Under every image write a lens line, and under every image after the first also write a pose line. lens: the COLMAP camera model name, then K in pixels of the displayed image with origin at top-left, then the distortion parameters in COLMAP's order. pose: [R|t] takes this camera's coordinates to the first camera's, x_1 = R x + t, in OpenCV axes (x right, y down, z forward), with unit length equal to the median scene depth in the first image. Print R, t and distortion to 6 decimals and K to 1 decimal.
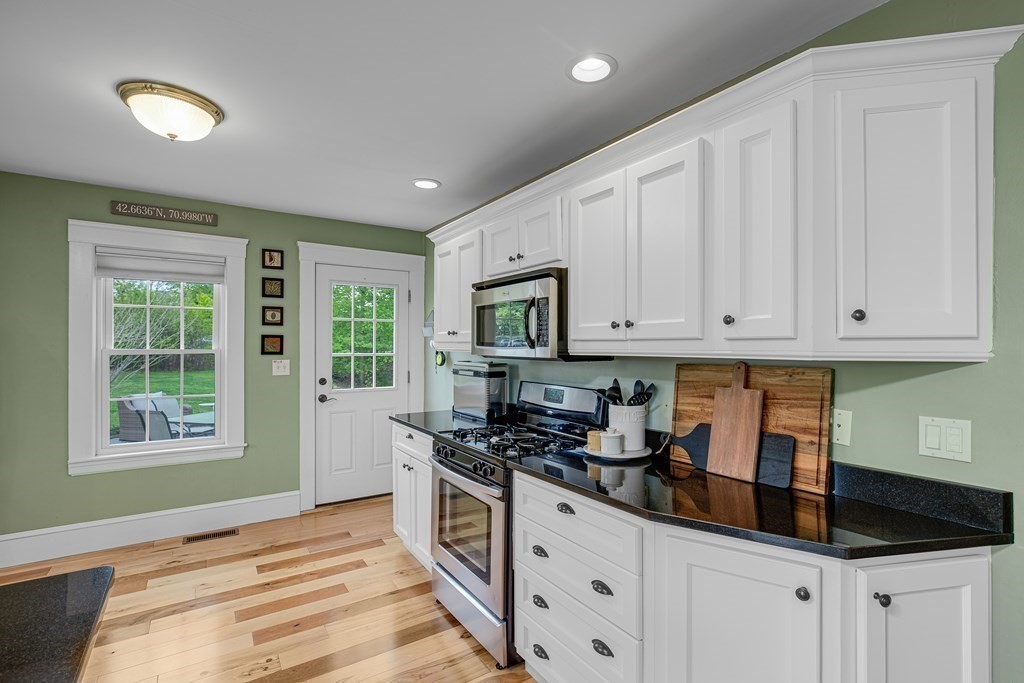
lens RADIAL K [[496.2, 0, 508.4], [0, 496.2, 348.1], [0, 0, 1]] dist [-0.003679, 0.000667]
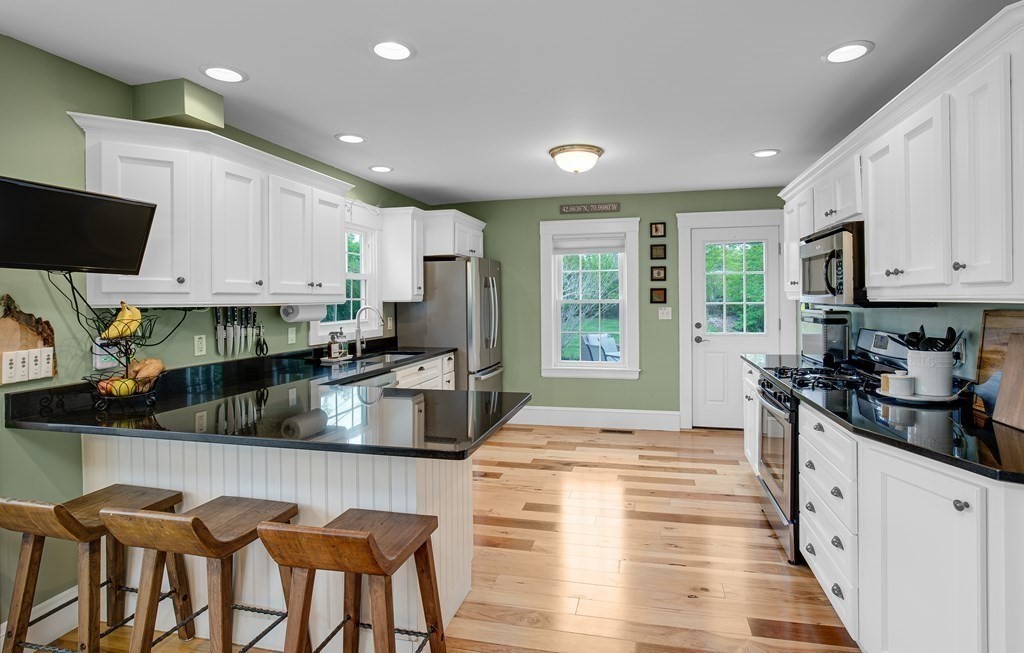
lens RADIAL K [[497.0, 0, 529.5], [0, 497.0, 297.4], [0, 0, 1]] dist [-0.013878, 0.000438]
pose [[0.703575, -0.010901, -0.710537, 0.266471], [0.008756, 0.999939, -0.006672, 0.004212], [0.710567, -0.001527, 0.703628, -0.195337]]
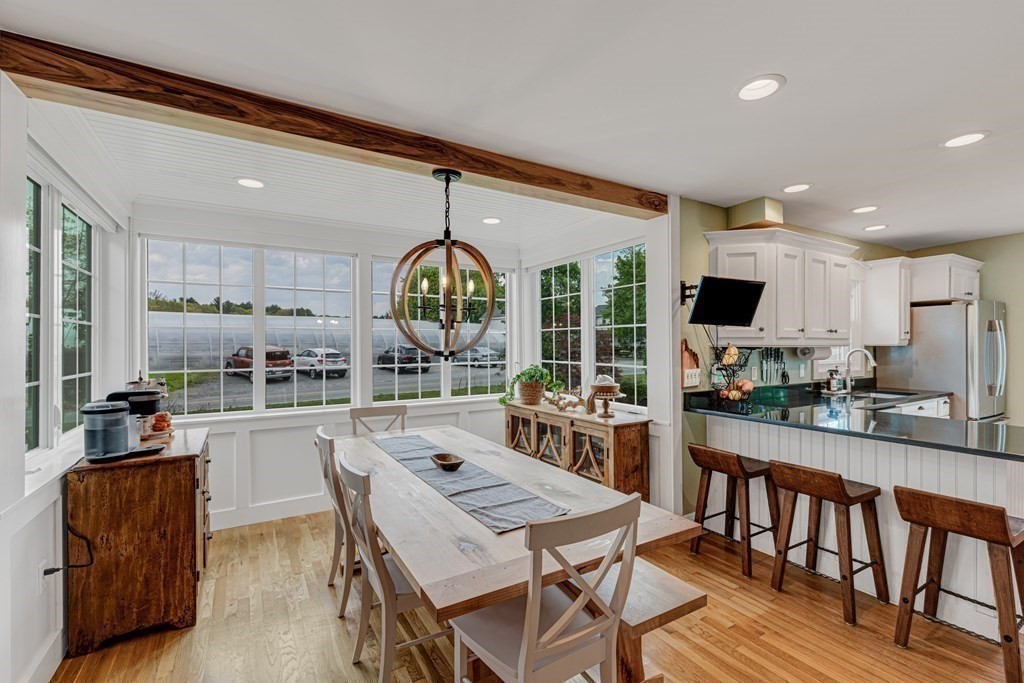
lens RADIAL K [[460.0, 0, 519.7], [0, 460.0, 345.1], [0, 0, 1]] dist [-0.001863, -0.000856]
pose [[-0.000589, -0.003356, -0.999994, 0.420864], [-0.002468, 0.999991, -0.003355, 0.009919], [0.999997, 0.002466, -0.000597, -0.583270]]
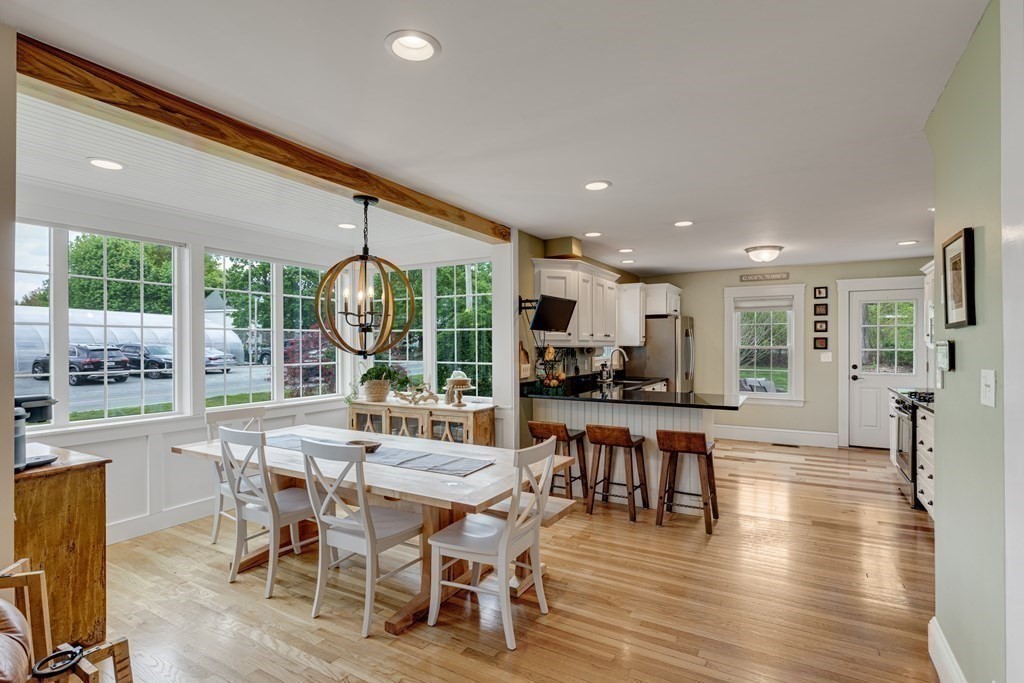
lens RADIAL K [[510.6, 0, 531.6], [0, 510.6, 342.5], [0, 0, 1]] dist [-0.014158, 0.000880]
pose [[0.503028, -0.008181, -0.864232, 0.664597], [-0.001290, 0.999947, -0.010217, 0.011689], [0.864269, 0.006254, 0.502990, -0.913507]]
